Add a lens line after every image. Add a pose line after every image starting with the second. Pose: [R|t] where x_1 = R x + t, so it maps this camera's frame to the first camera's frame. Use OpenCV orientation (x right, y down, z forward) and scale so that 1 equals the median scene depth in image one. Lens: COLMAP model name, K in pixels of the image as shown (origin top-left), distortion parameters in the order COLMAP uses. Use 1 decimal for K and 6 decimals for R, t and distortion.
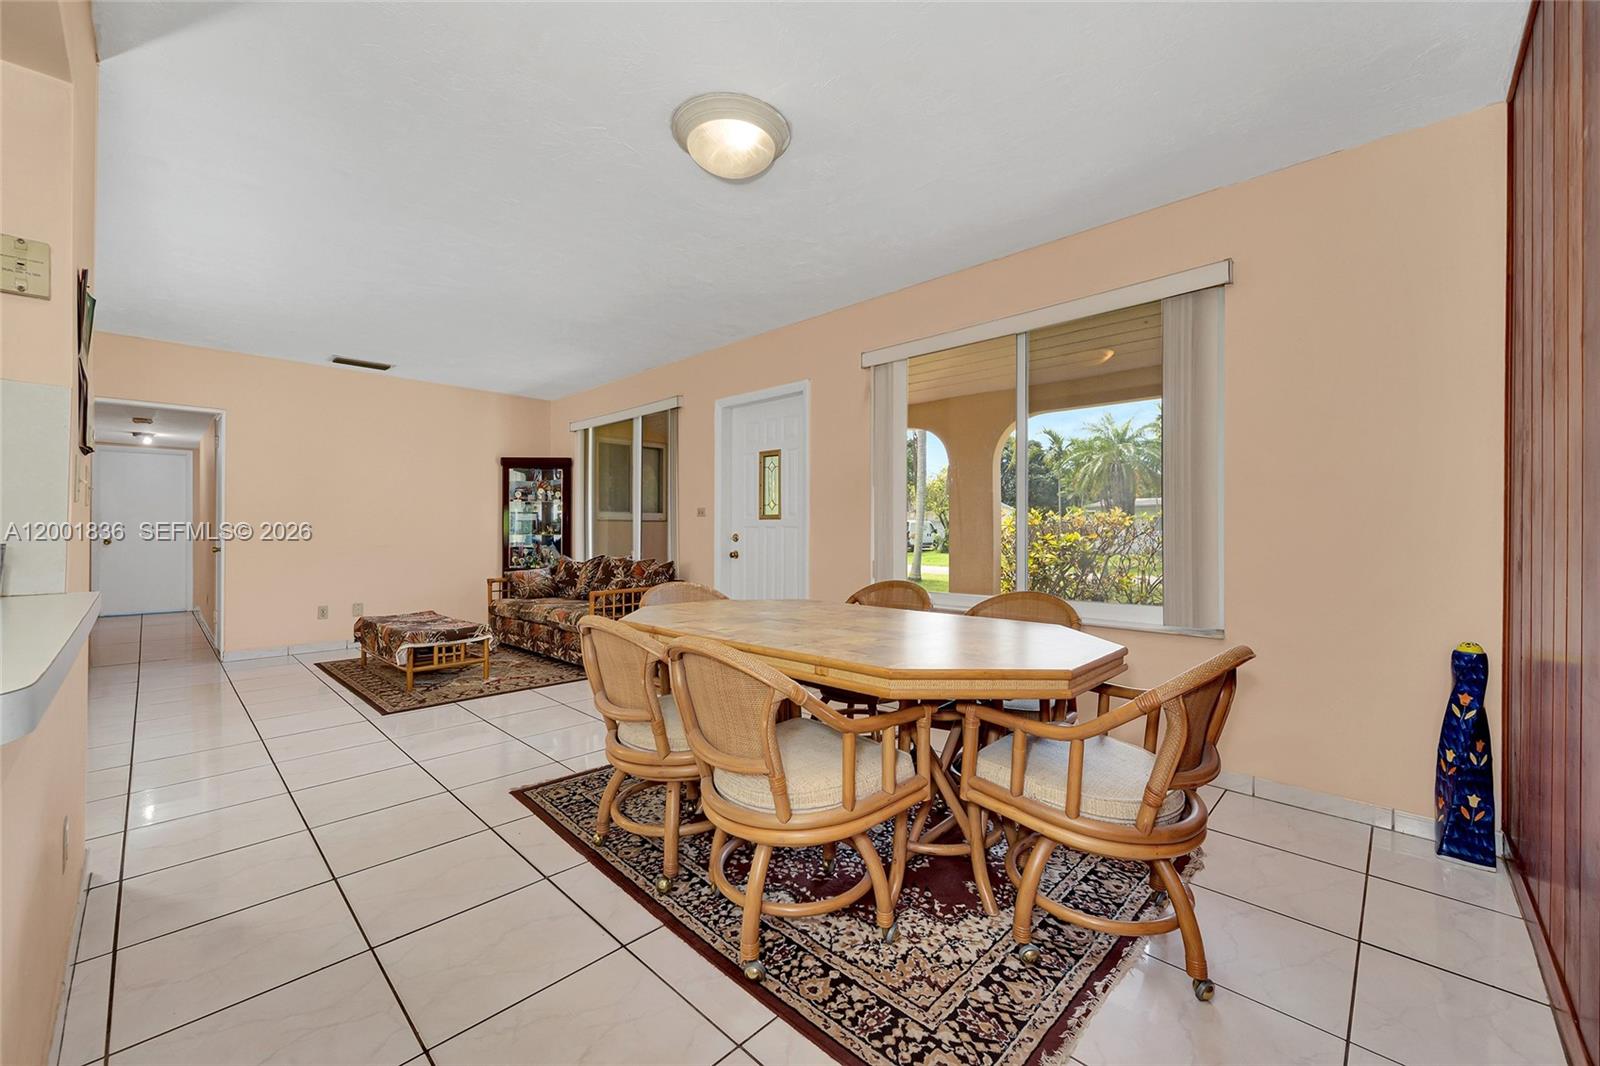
lens RADIAL K [[630.4, 0, 800.0], [0, 630.4, 529.6], [0, 0, 1]] dist [-0.001276, -0.000049]
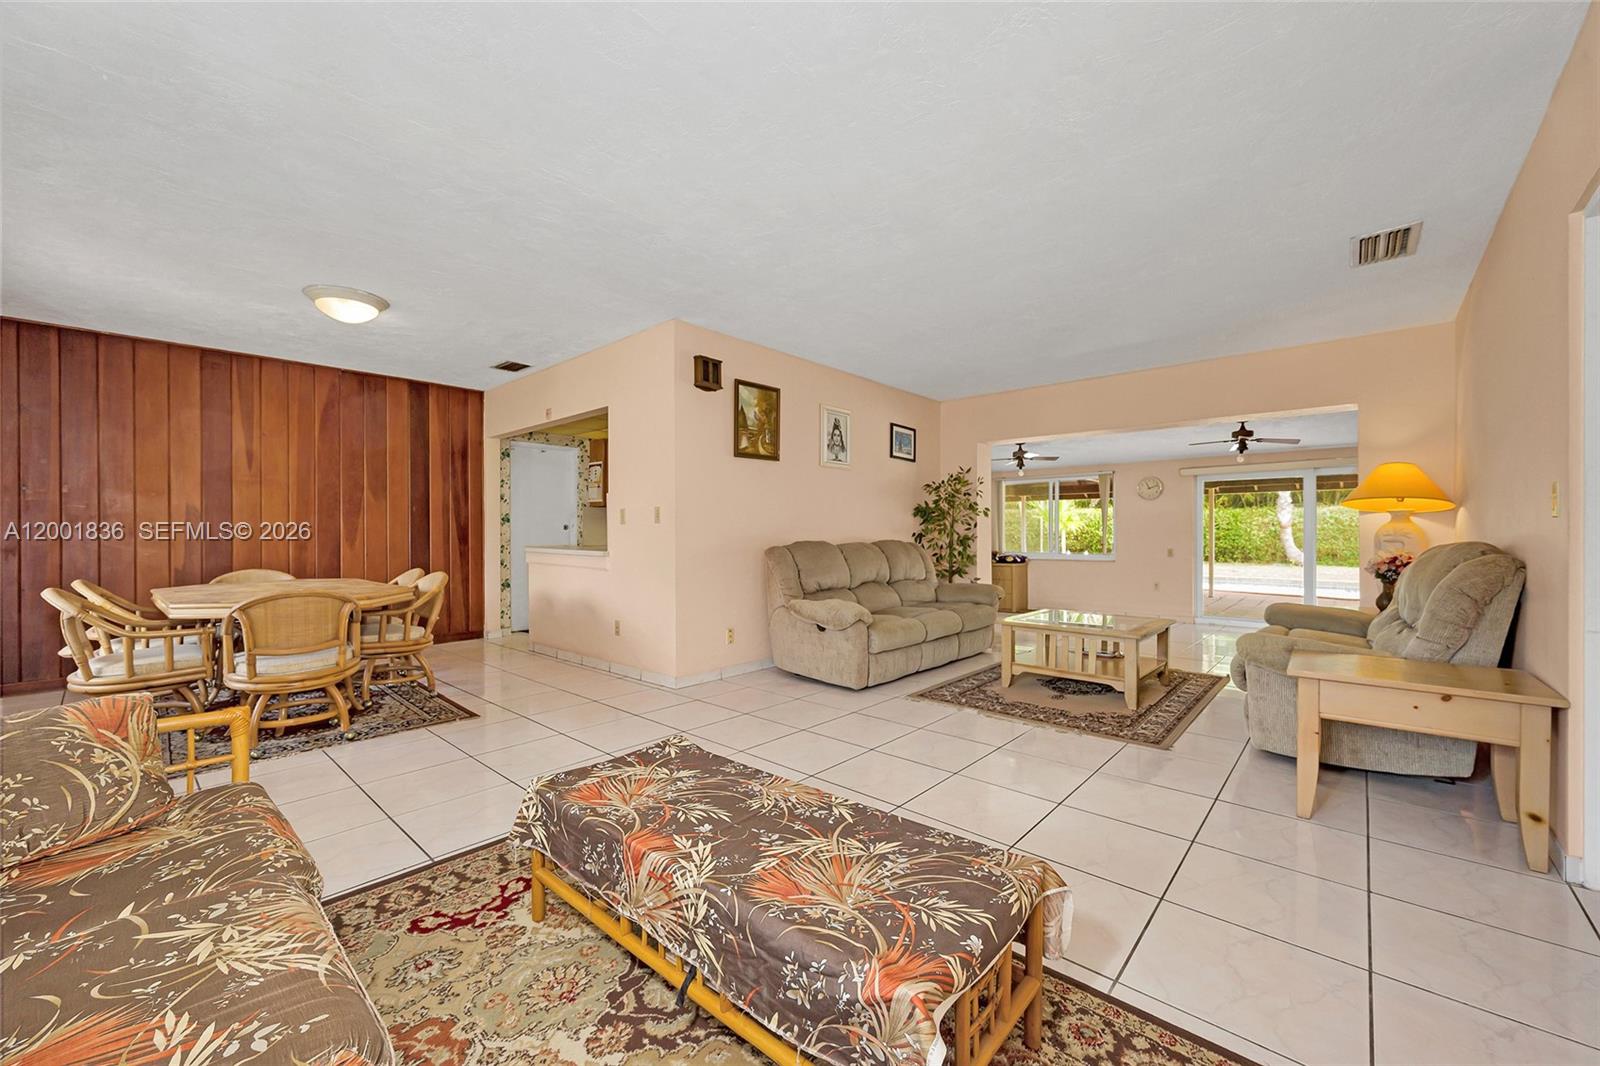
lens RADIAL K [[630.4, 0, 800.0], [0, 630.4, 529.6], [0, 0, 1]] dist [-0.001276, -0.000049]
pose [[-0.999268, -0.002329, -0.038186, -0.655545], [-0.002079, 0.999976, -0.006583, 0.000103], [0.038201, -0.006499, -0.999249, 1.423366]]
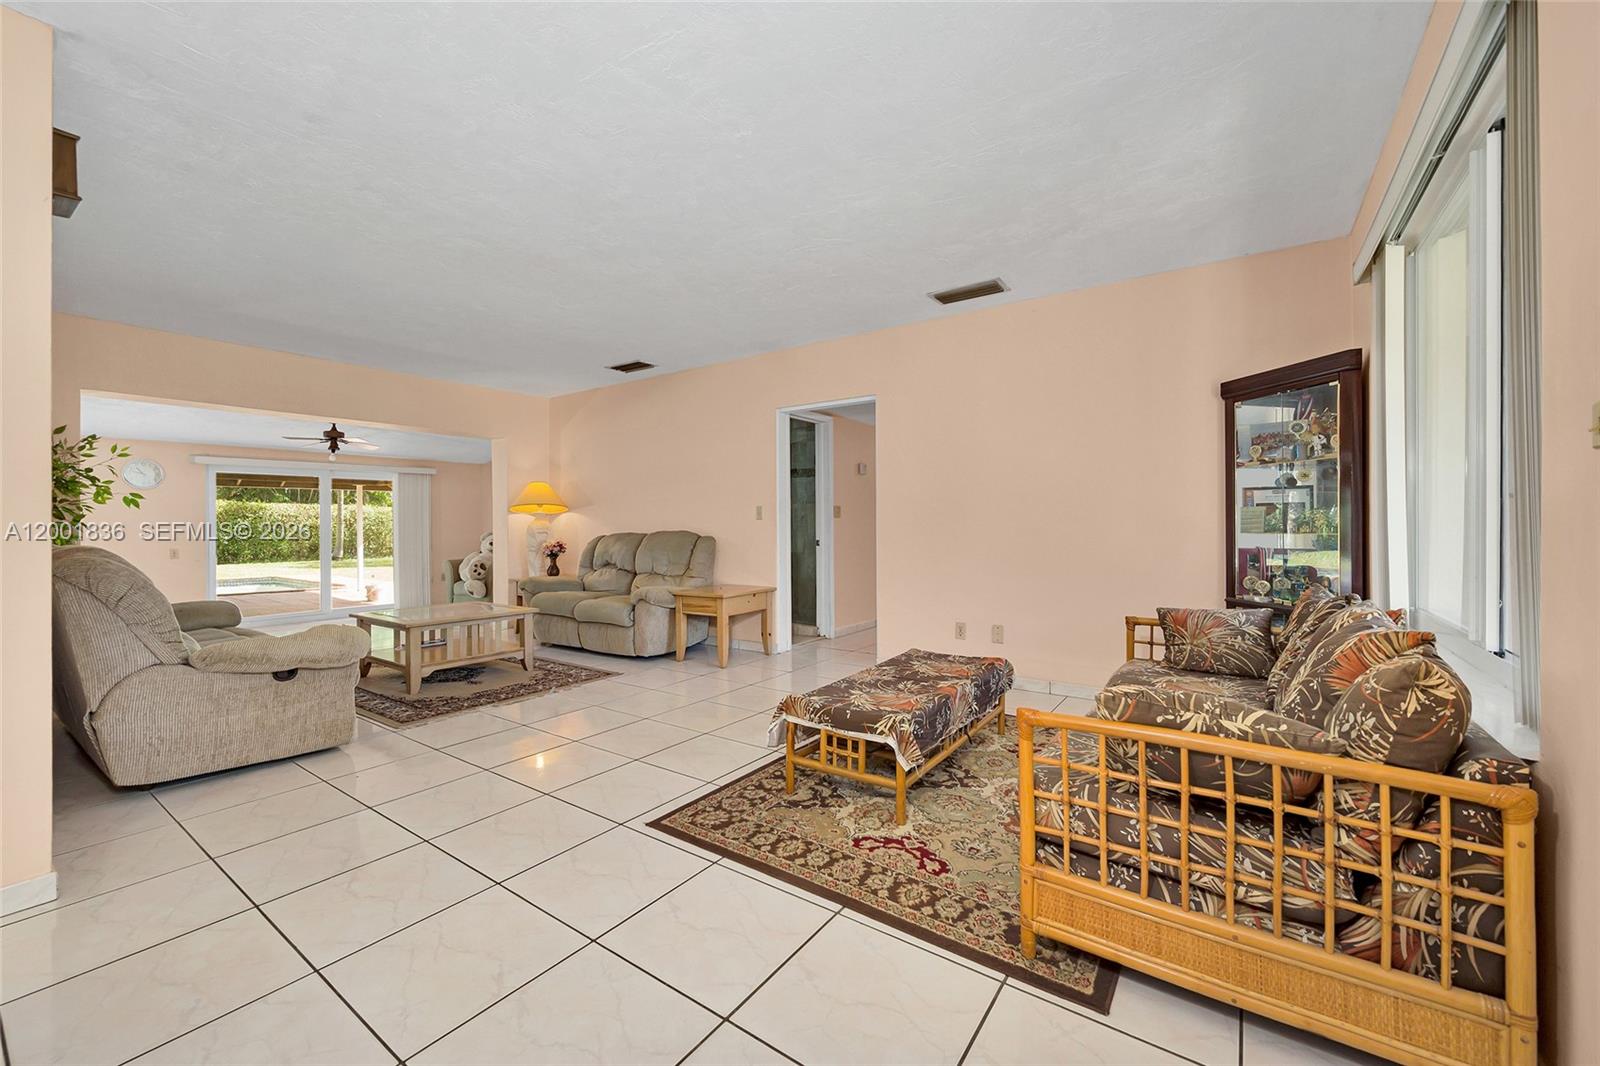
lens RADIAL K [[630.4, 0, 800.0], [0, 630.4, 529.6], [0, 0, 1]] dist [-0.001276, -0.000049]
pose [[0.155892, 0.003463, -0.987768, -0.019716], [0.008317, 0.999954, 0.004818, 0.000539], [0.987739, -0.008967, 0.155856, 0.864848]]
